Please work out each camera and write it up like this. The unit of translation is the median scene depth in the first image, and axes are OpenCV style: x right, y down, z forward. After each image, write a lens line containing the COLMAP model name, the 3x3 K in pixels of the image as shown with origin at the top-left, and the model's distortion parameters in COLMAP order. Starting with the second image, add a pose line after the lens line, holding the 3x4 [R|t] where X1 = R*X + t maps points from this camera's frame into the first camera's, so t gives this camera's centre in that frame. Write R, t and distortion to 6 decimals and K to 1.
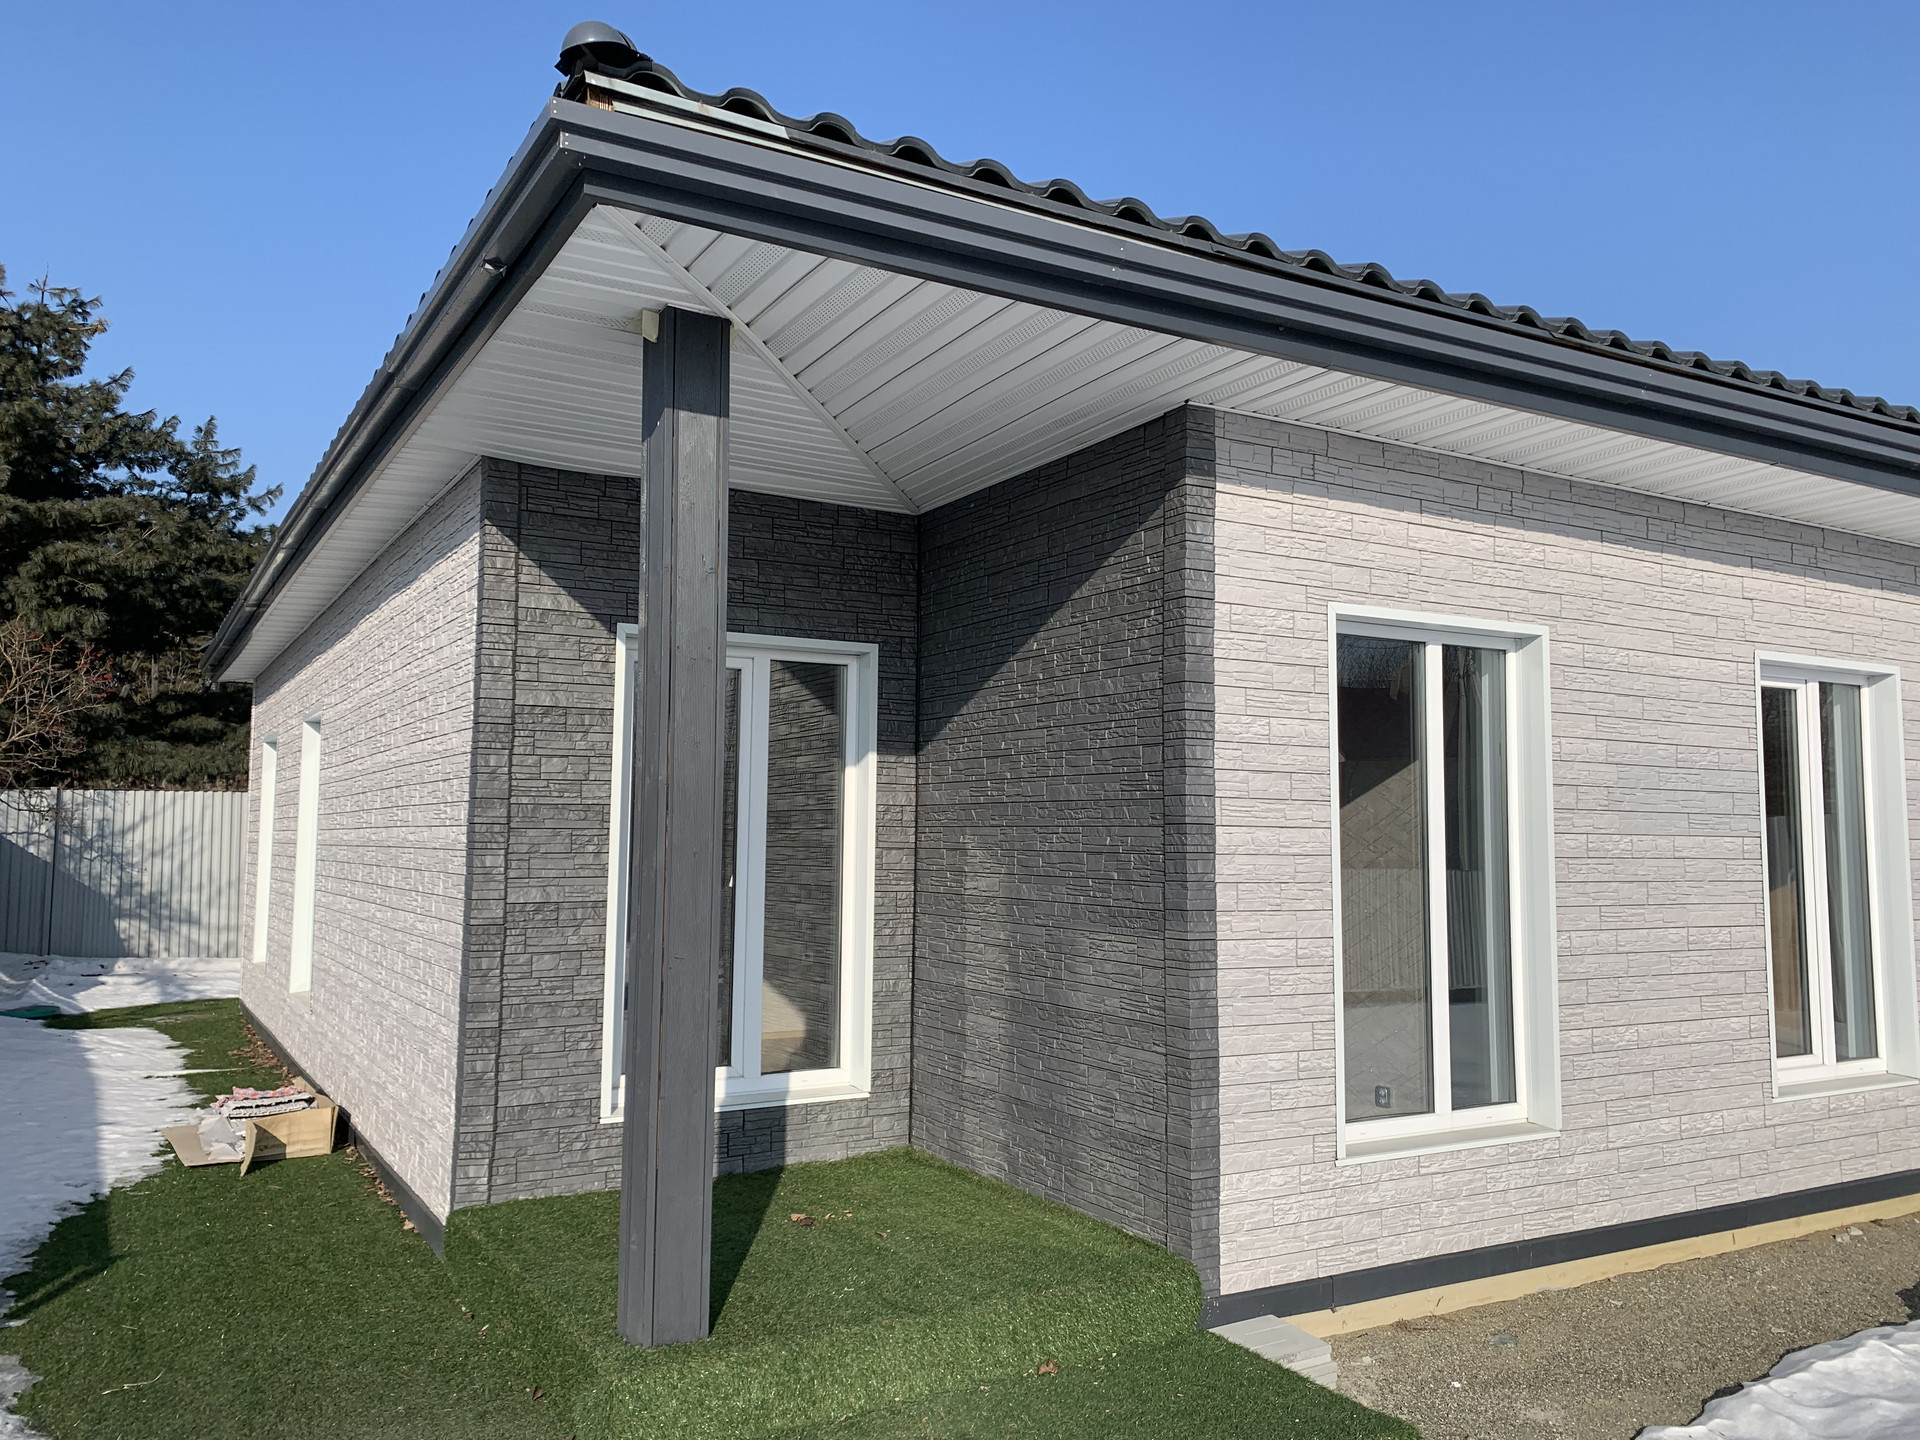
lens RADIAL K [[1451.9, 0, 963.8], [0, 1451.9, 724.1], [0, 0, 1]] dist [0.064592, -0.051498]
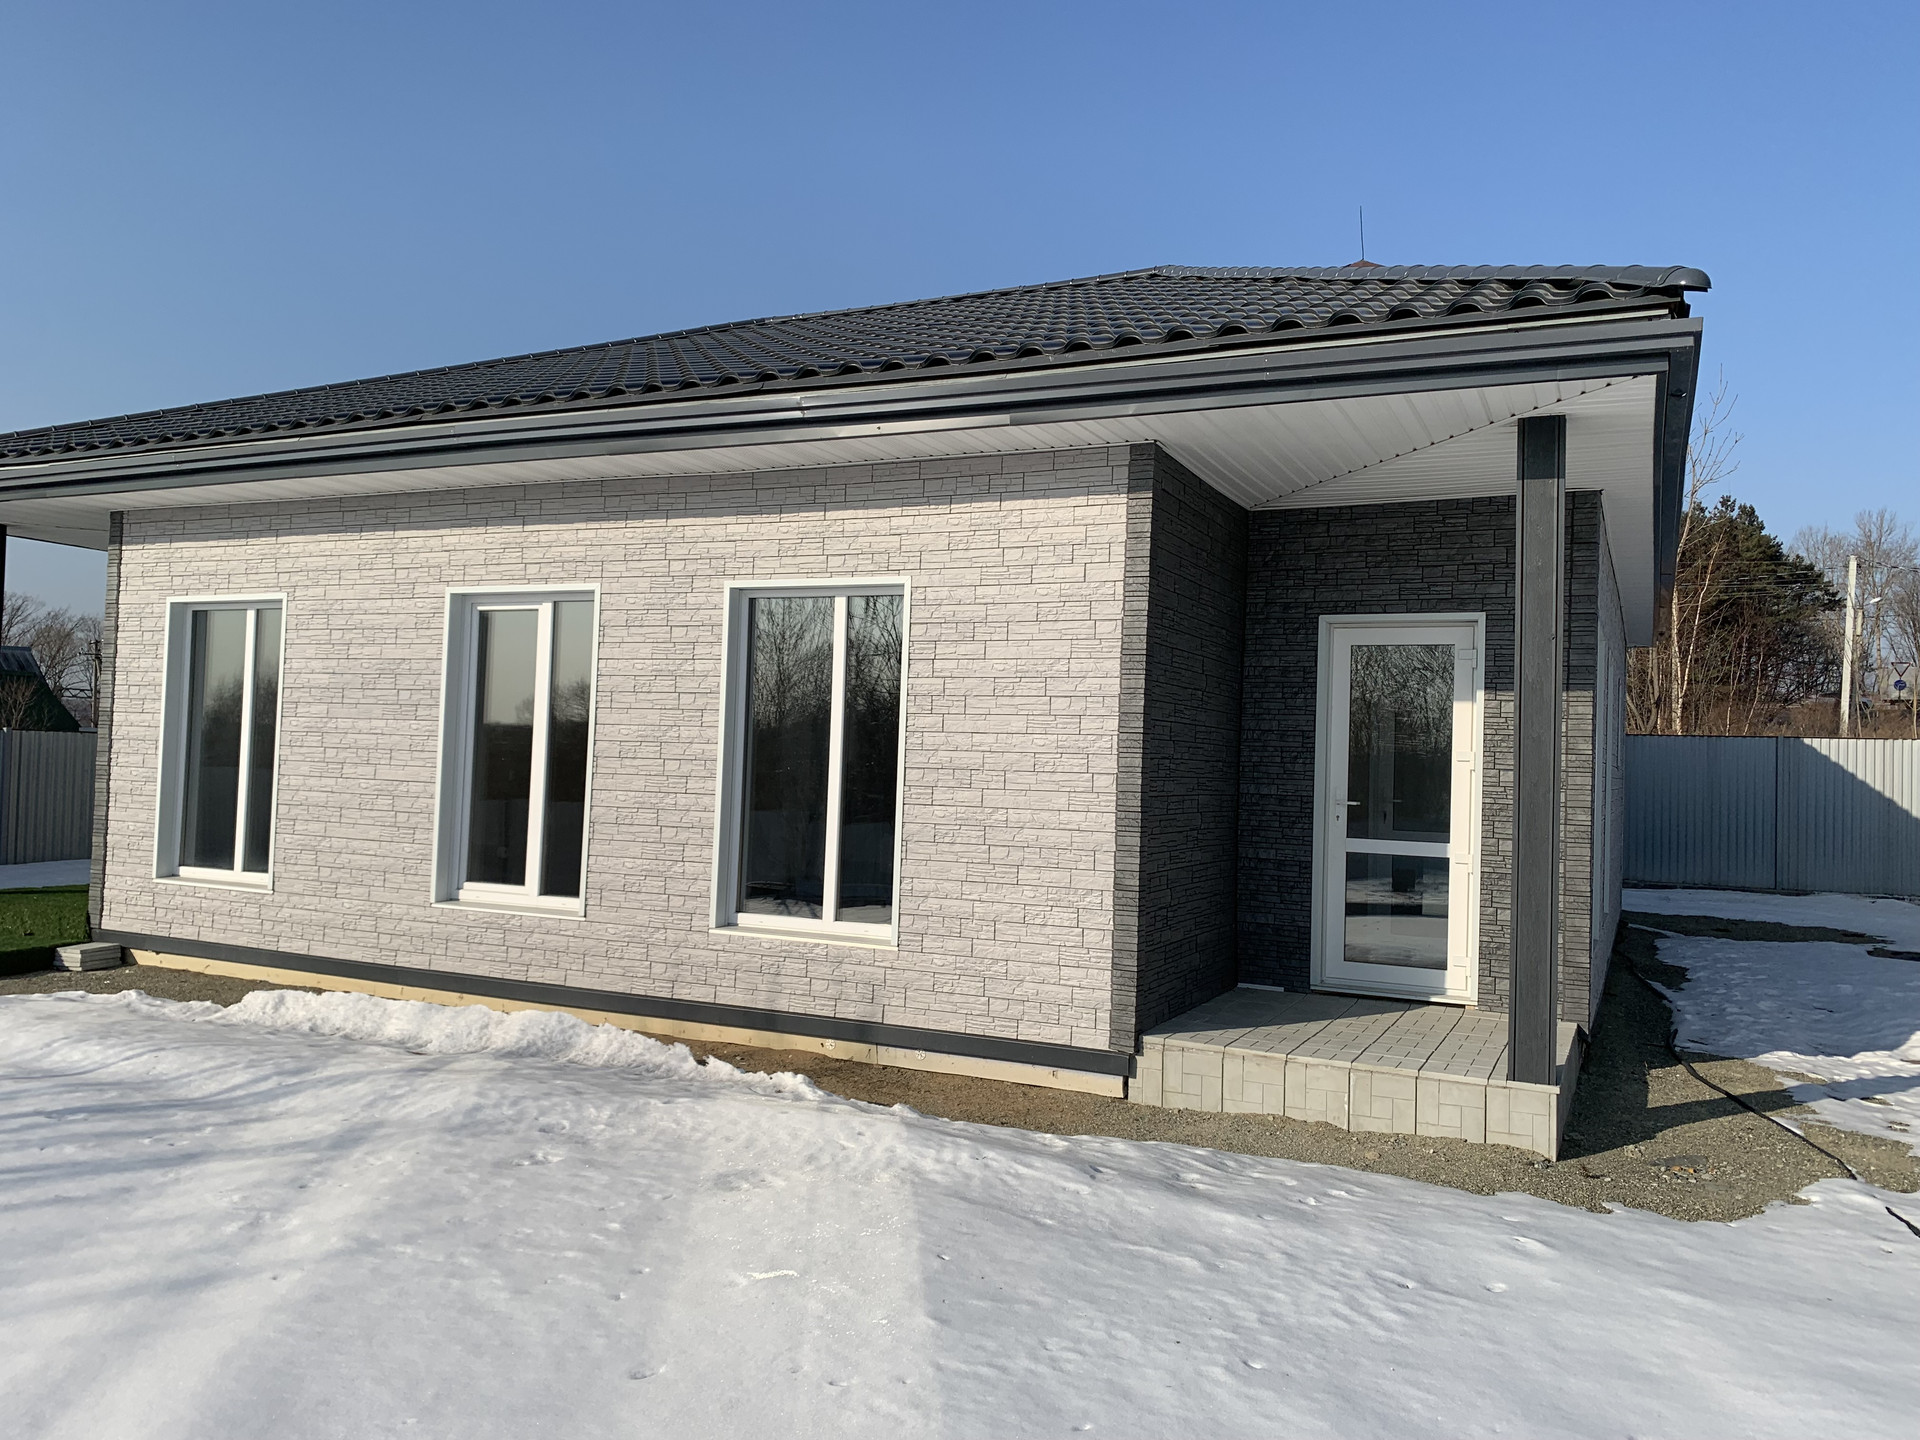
lens RADIAL K [[1451.9, 0, 957.2], [0, 1451.9, 718.4], [0, 0, 1]] dist [0.064592, -0.051498]
pose [[0.544222, -0.018109, -0.838746, 2.111563], [0.034703, 0.999397, 0.000940, 0.096489], [0.838223, -0.029619, 0.544522, 0.694668]]
